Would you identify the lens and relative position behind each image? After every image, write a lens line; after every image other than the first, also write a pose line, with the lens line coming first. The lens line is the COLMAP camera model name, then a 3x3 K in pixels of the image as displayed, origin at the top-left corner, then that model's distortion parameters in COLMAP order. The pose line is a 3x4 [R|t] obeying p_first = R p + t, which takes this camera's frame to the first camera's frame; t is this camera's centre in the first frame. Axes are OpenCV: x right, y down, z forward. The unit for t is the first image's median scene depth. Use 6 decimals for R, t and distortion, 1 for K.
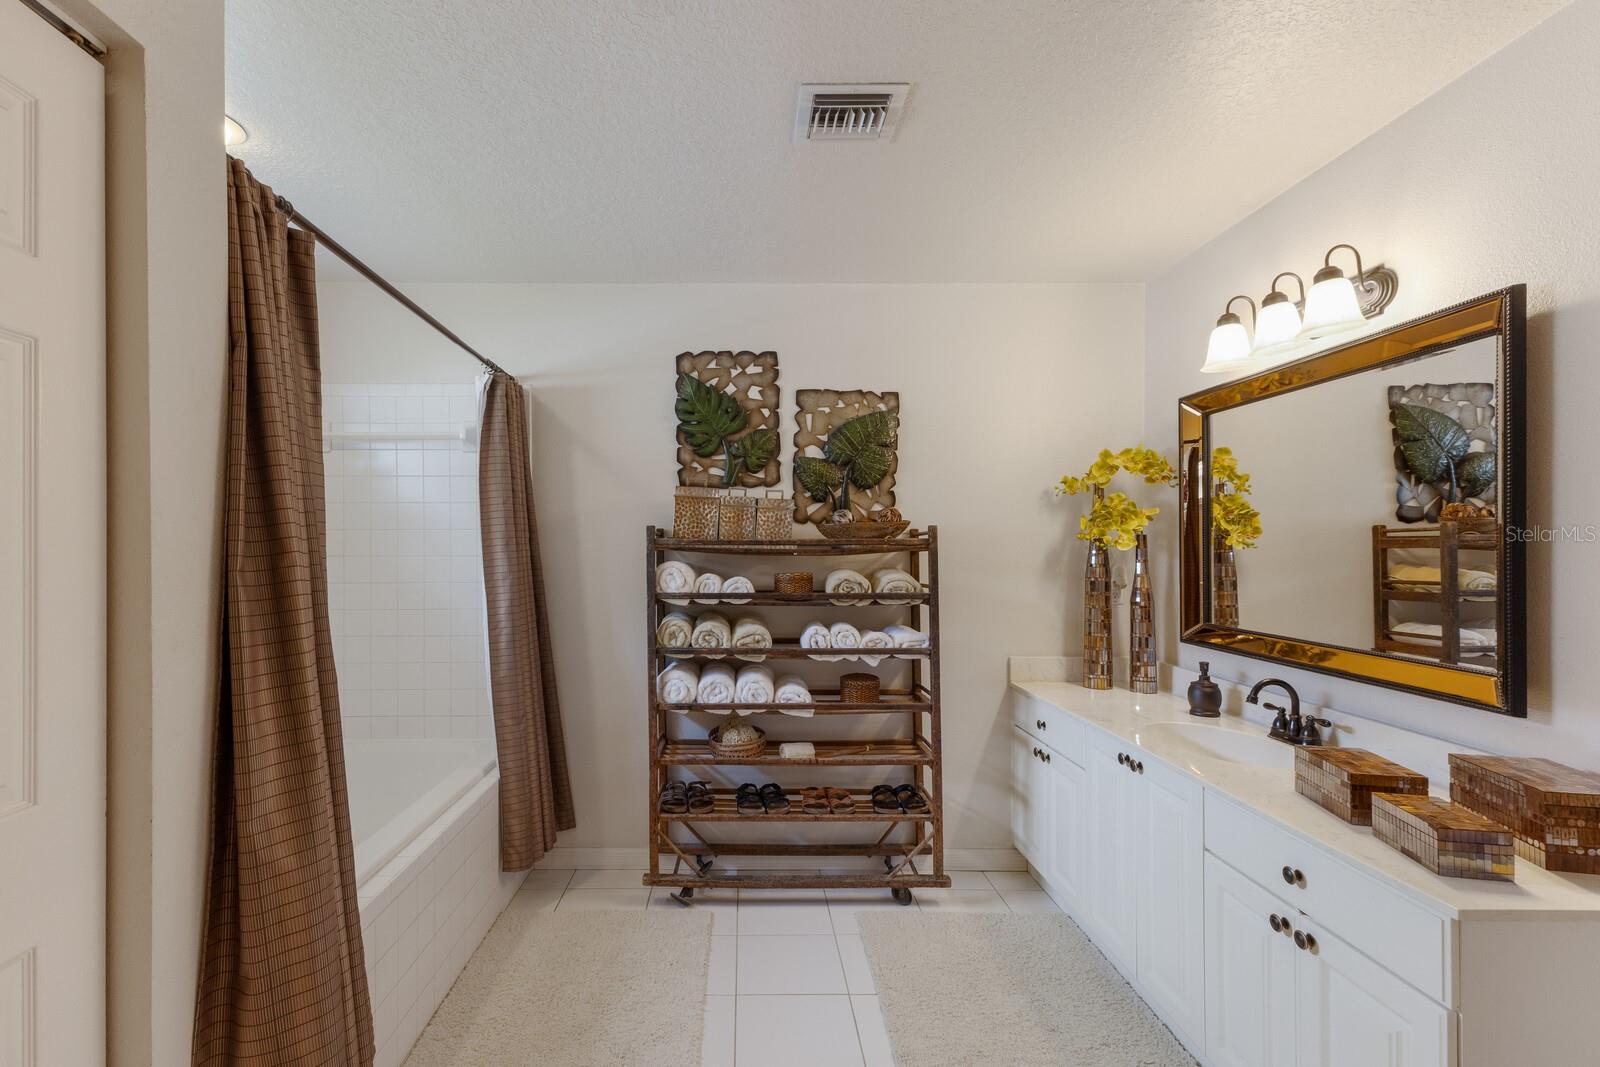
lens RADIAL K [[690.0, 0, 785.5], [0, 690.0, 541.9], [0, 0, 1]] dist [0.021703, -0.003092]
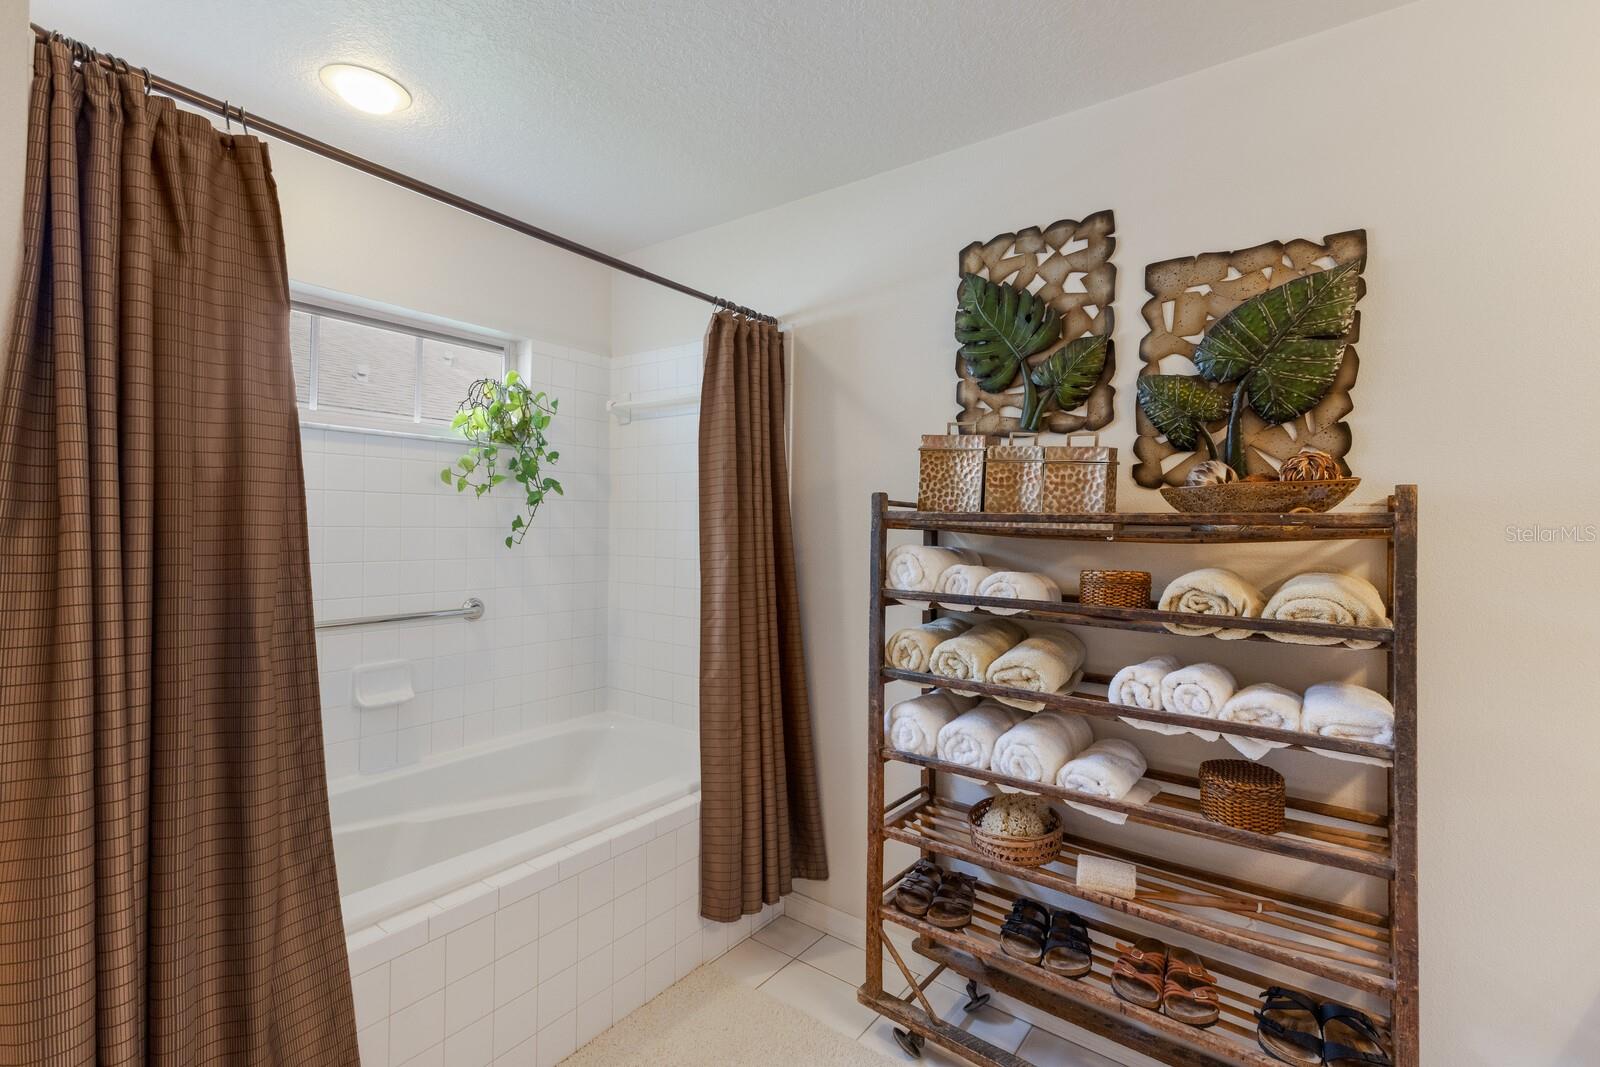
lens RADIAL K [[729.9, 0, 803.9], [0, 729.9, 525.4], [0, 0, 1]] dist [0.011416, 0.000528]
pose [[0.790462, 0.015054, -0.612327, 0.176276], [-0.014594, 0.999877, 0.005743, 0.005915], [0.612338, 0.004397, 0.790584, 0.323664]]
